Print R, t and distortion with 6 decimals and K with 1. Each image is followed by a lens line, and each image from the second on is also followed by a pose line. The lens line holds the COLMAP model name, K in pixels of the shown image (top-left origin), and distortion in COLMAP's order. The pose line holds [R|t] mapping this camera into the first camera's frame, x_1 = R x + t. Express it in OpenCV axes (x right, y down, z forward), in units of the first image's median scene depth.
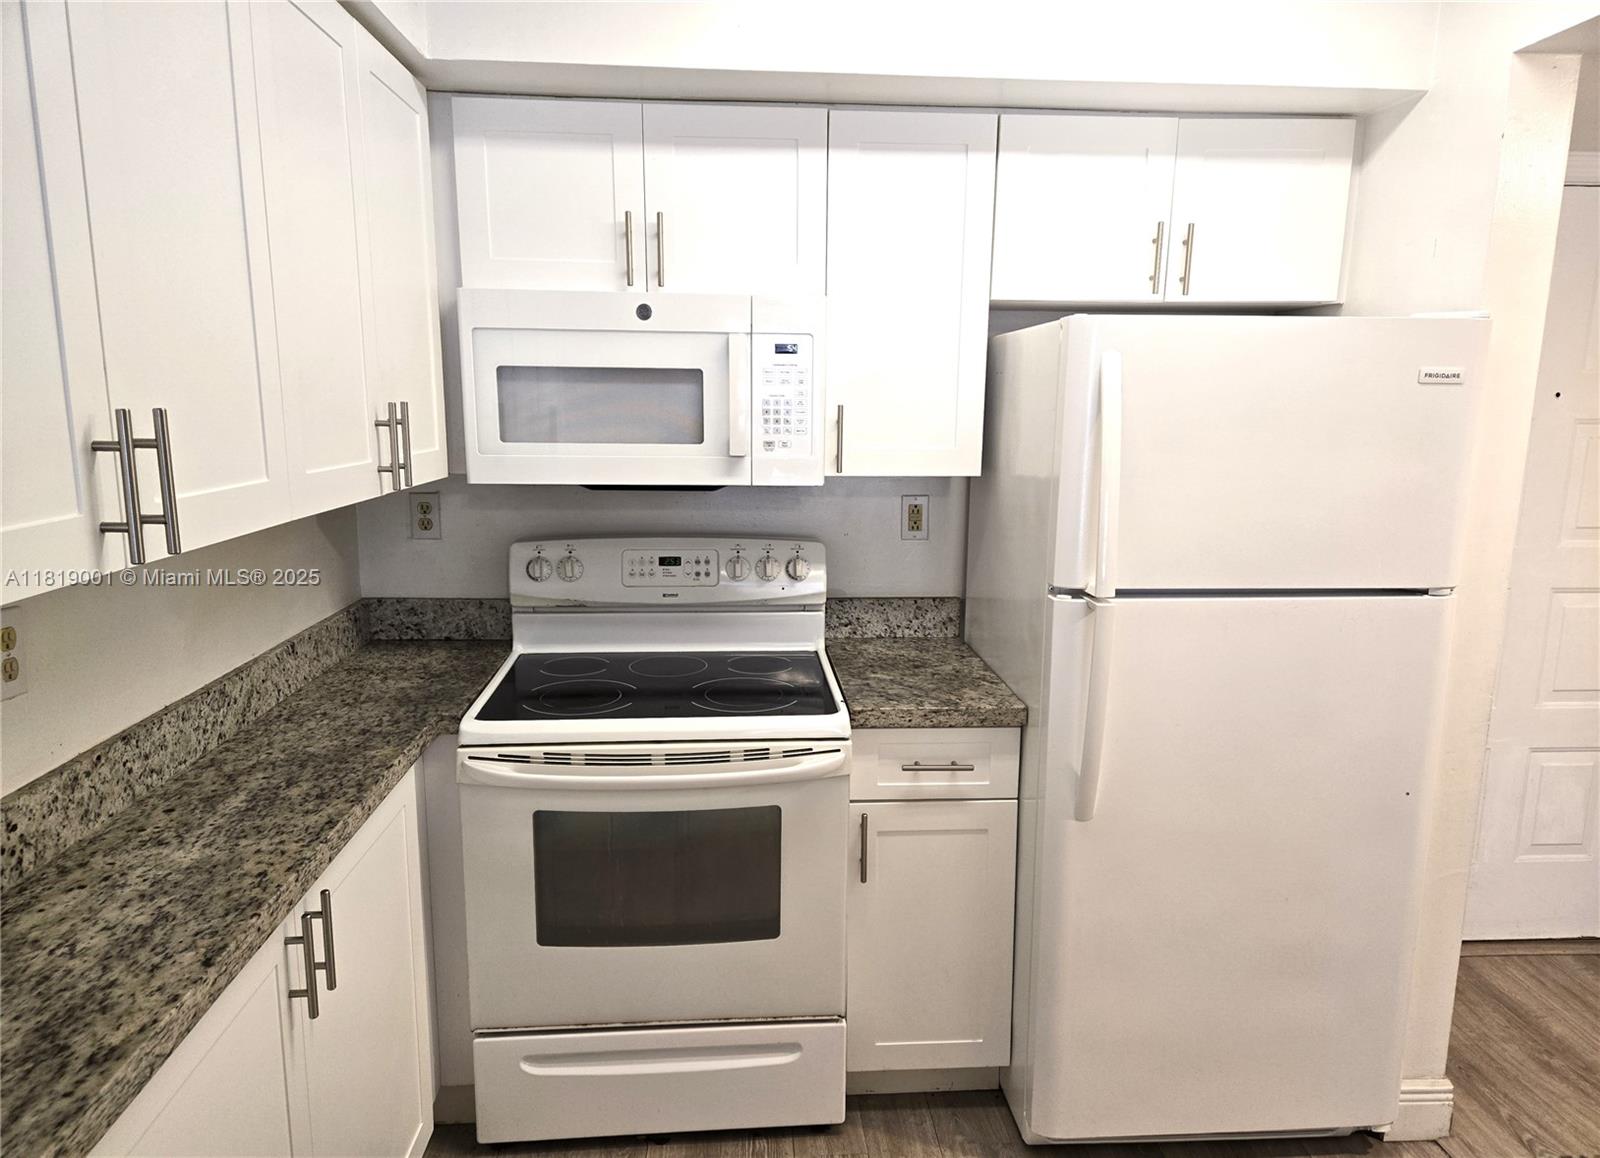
lens RADIAL K [[1068.8, 0, 809.1], [0, 1068.8, 589.1], [0, 0, 1]] dist [0.056189, -0.038710]
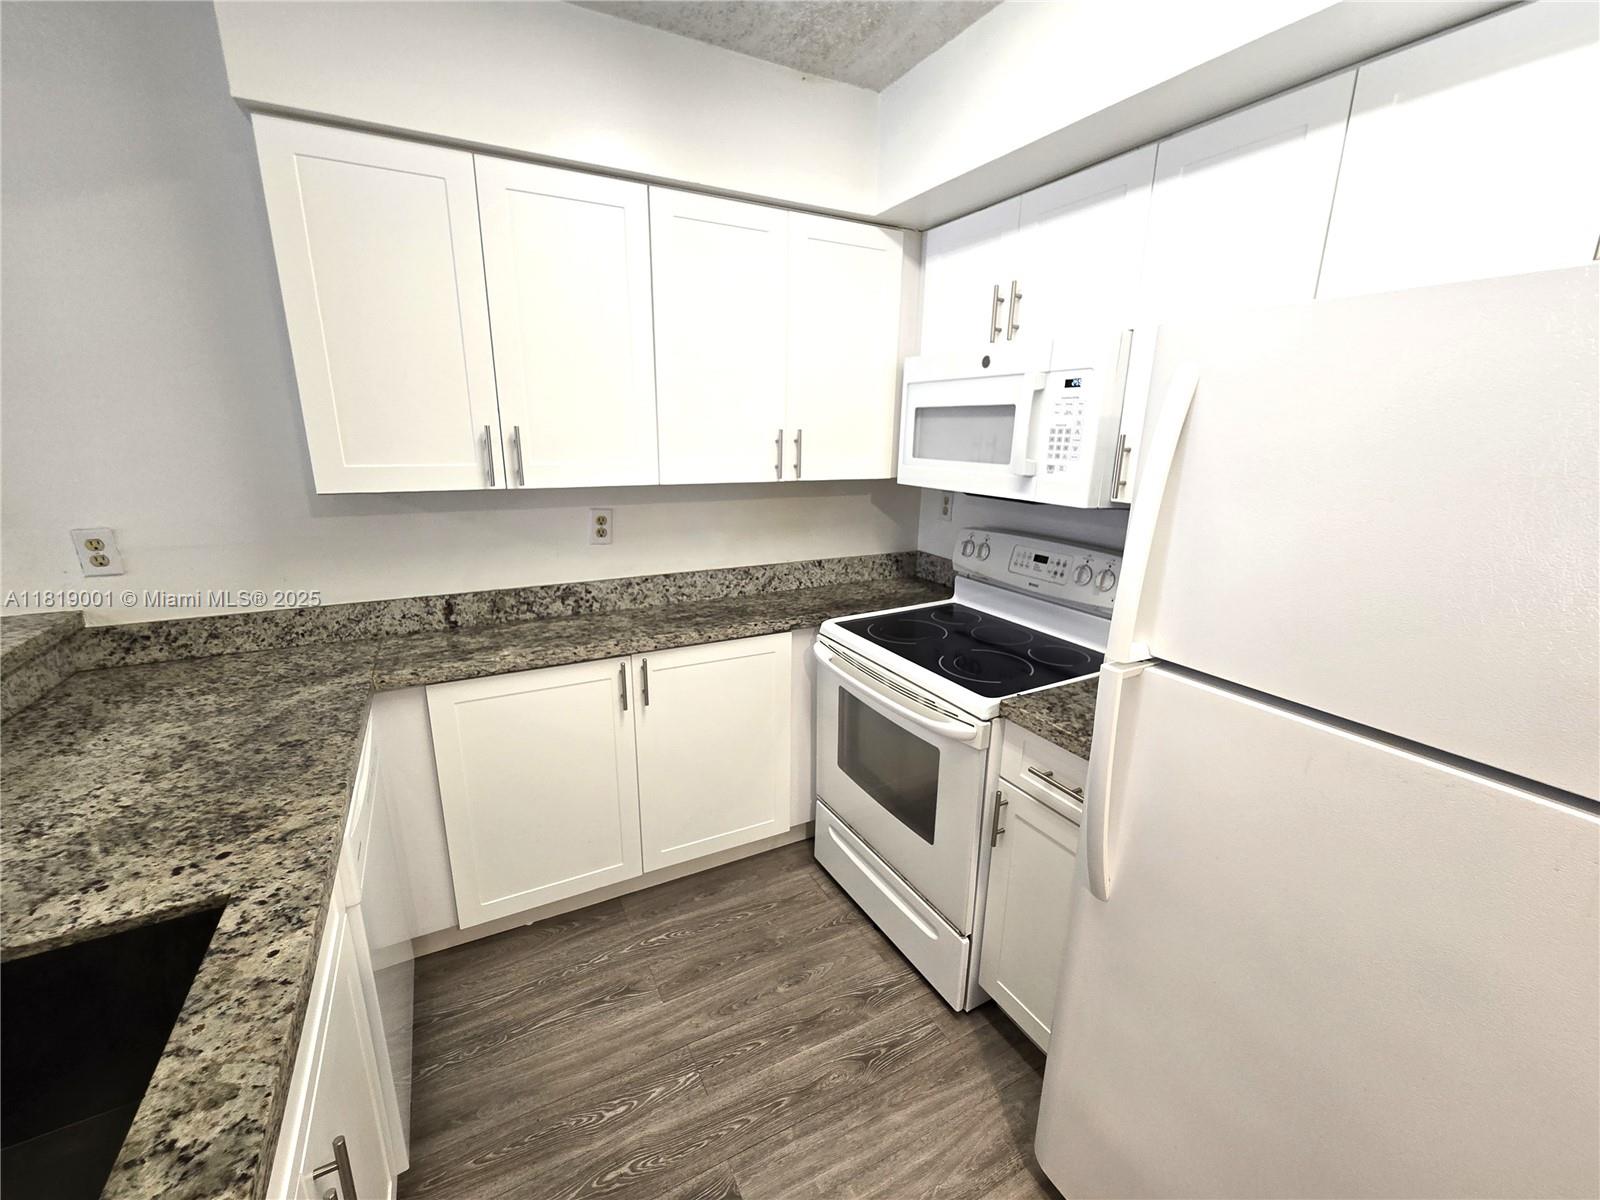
lens RADIAL K [[662.4, 0, 797.0], [0, 662.4, 600.1], [0, 0, 1]] dist [-0.009021, 0.000106]
pose [[0.400843, 0.227083, -0.887557, 0.542690], [-0.172482, 0.970175, 0.170324, -0.073205], [0.899764, 0.084814, 0.428056, 0.472568]]
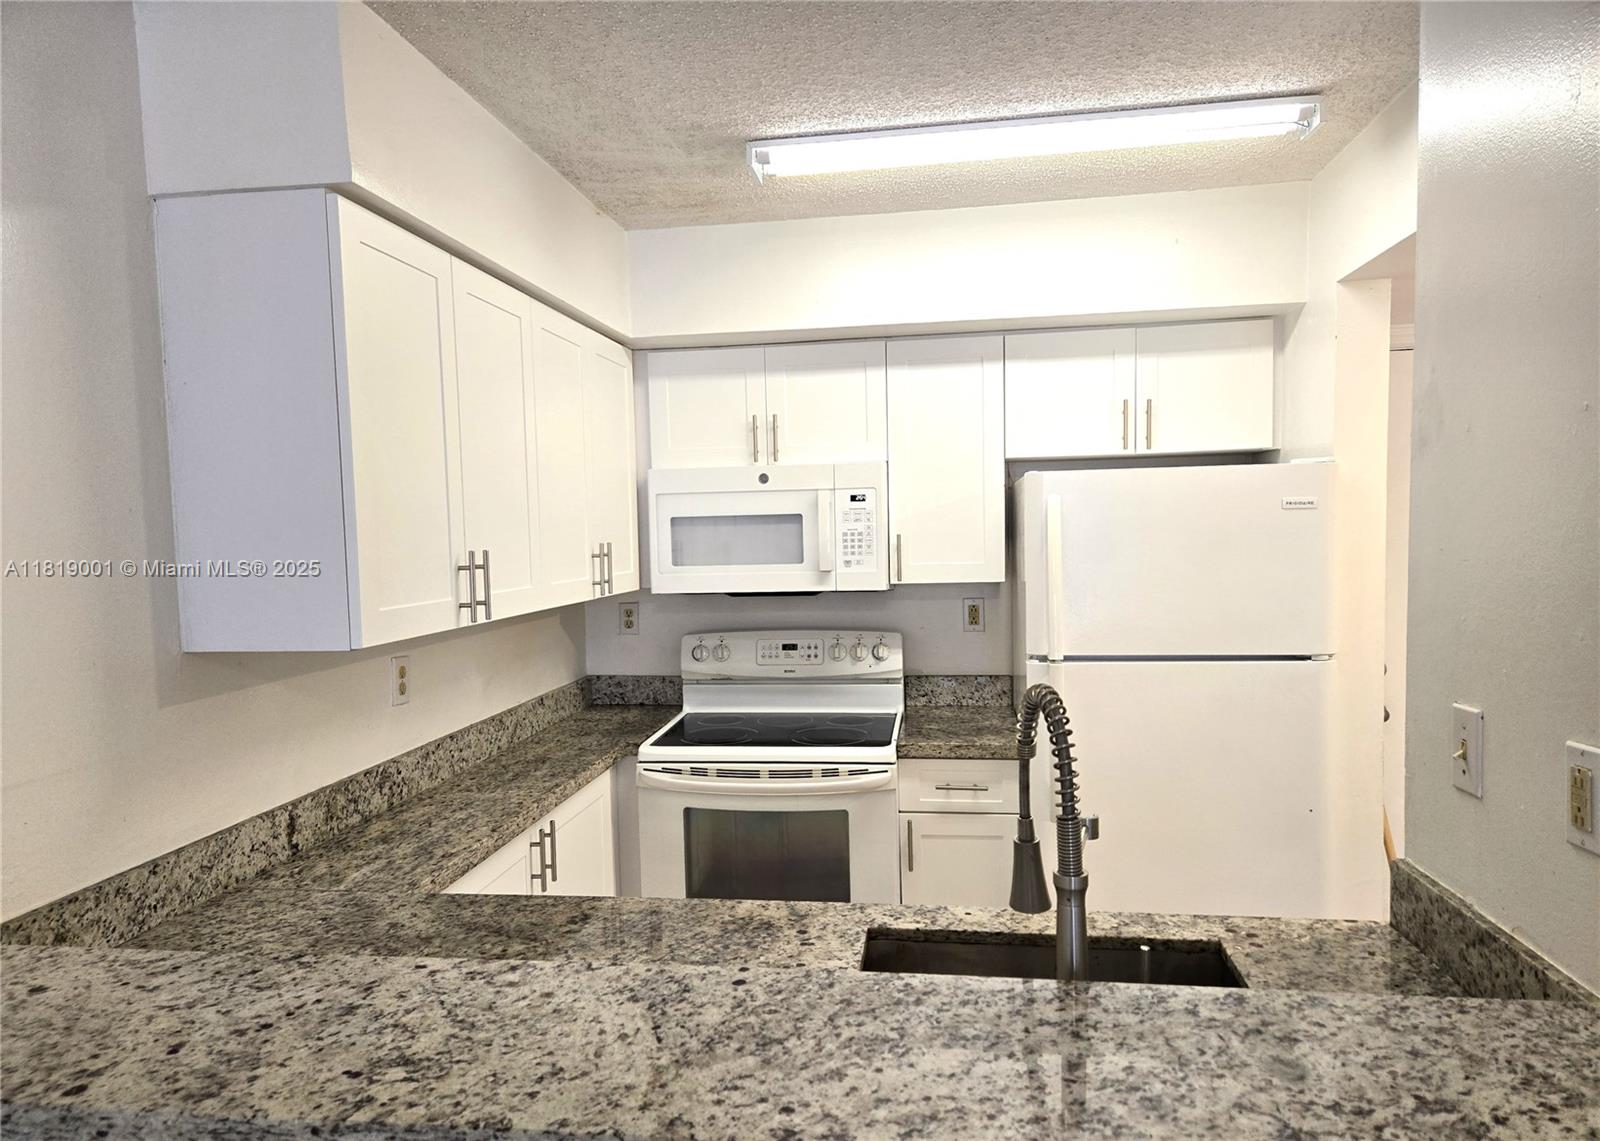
lens RADIAL K [[1069.8, 0, 800.4], [0, 1069.8, 574.2], [0, 0, 1]] dist [0.055872, -0.008750]
pose [[0.976408, -0.023185, -0.214687, 0.219553], [-0.005394, 0.991290, -0.131587, 0.074675], [0.215868, 0.129640, 0.967778, -0.435285]]
